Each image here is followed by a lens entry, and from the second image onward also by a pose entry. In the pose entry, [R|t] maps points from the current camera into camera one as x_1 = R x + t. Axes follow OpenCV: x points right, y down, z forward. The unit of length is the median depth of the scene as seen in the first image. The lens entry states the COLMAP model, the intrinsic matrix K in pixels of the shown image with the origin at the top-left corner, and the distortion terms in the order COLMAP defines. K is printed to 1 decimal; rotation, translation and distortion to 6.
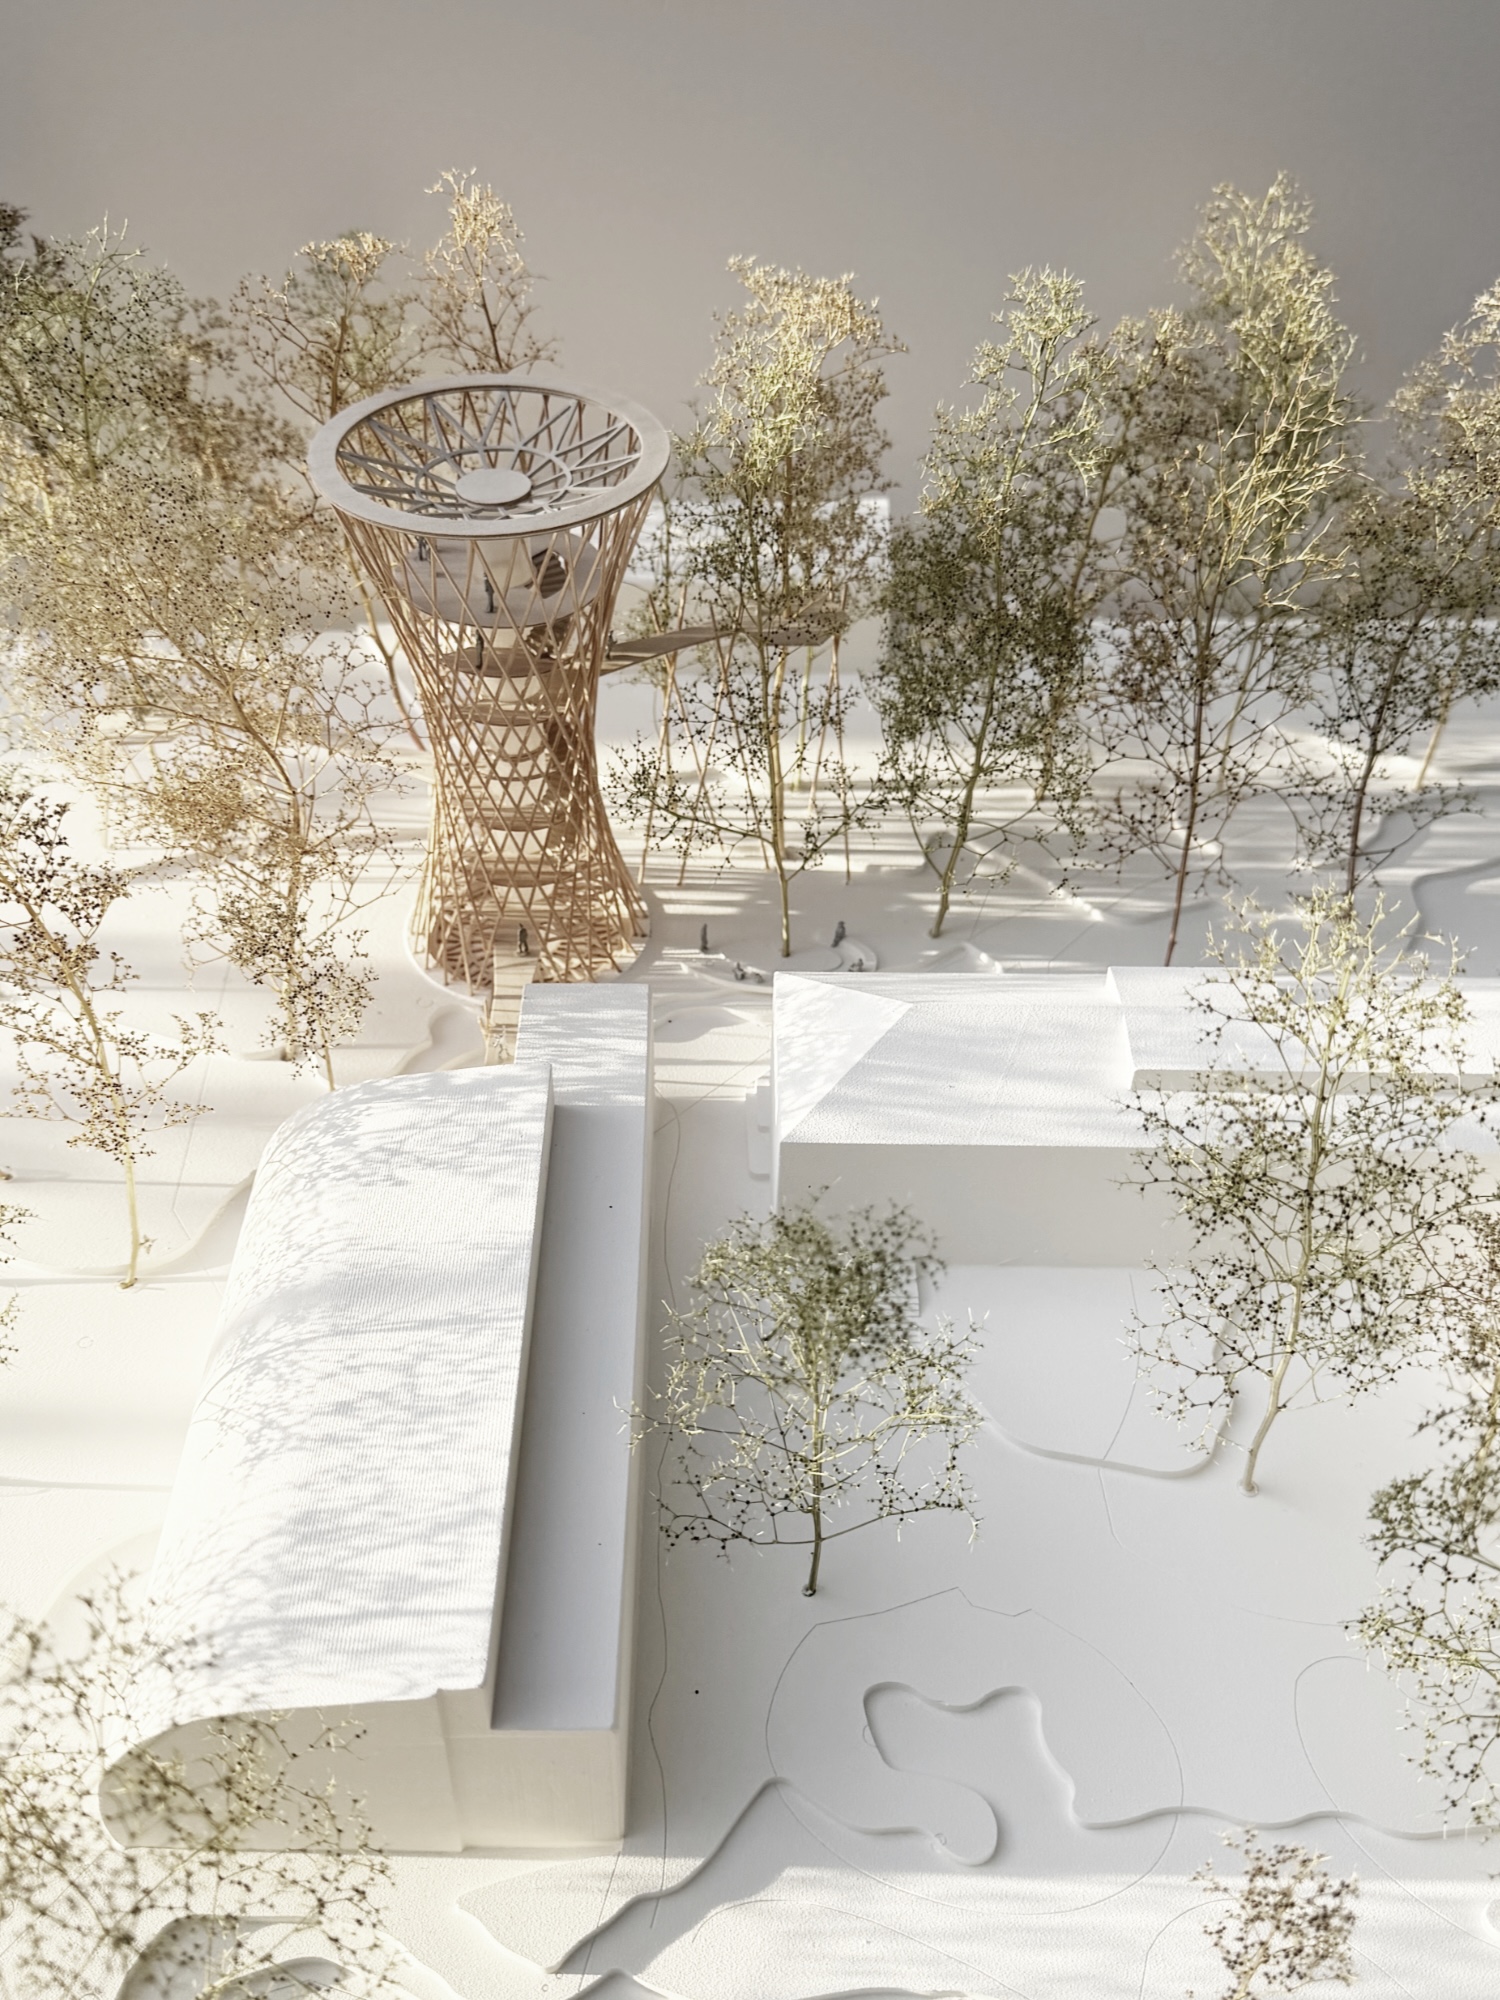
lens RADIAL K [[1639.6, 0, 748.2], [0, 1639.6, 998.6], [0, 0, 1]] dist [0.013179, 0.004536]
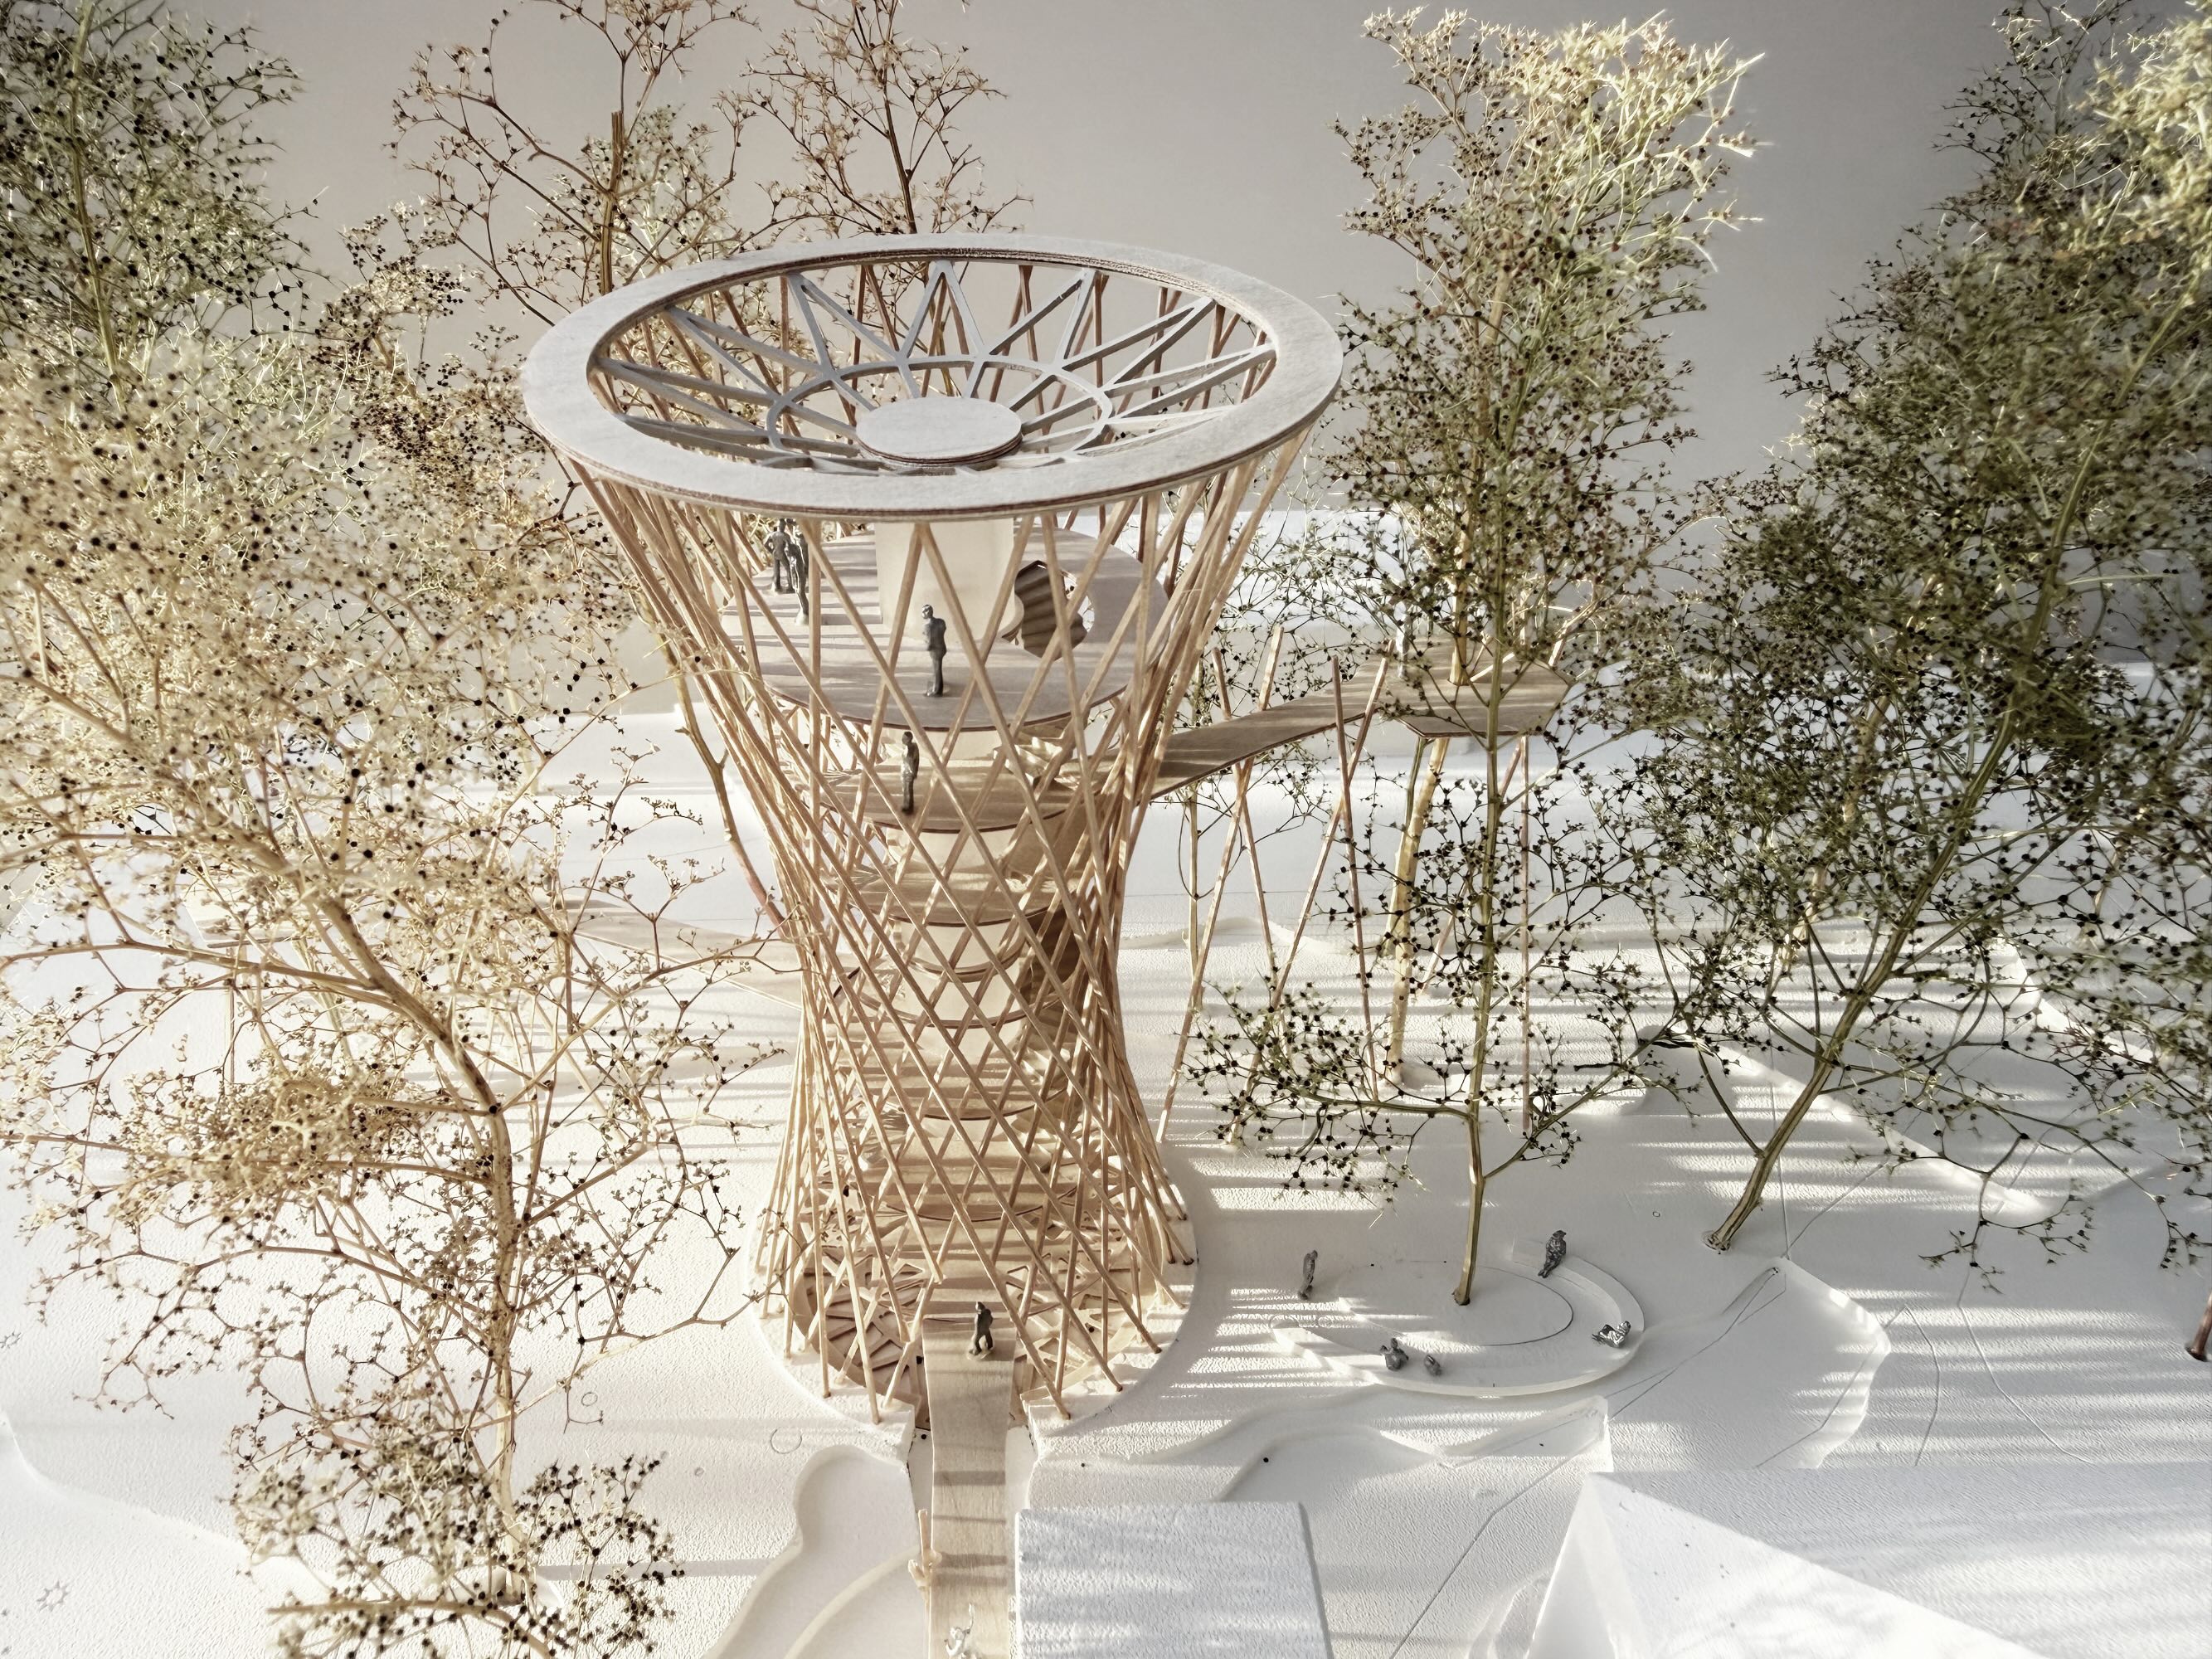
lens RADIAL K [[1544.0, 0, 1106.5], [0, 1544.0, 831.6], [0, 0, 1]] dist [0.002898, 0.000535]
pose [[0.999222, -0.028054, 0.027716, -0.116029], [0.031110, 0.992665, -0.116830, -0.138748], [-0.024235, 0.117601, 0.992765, 0.547997]]
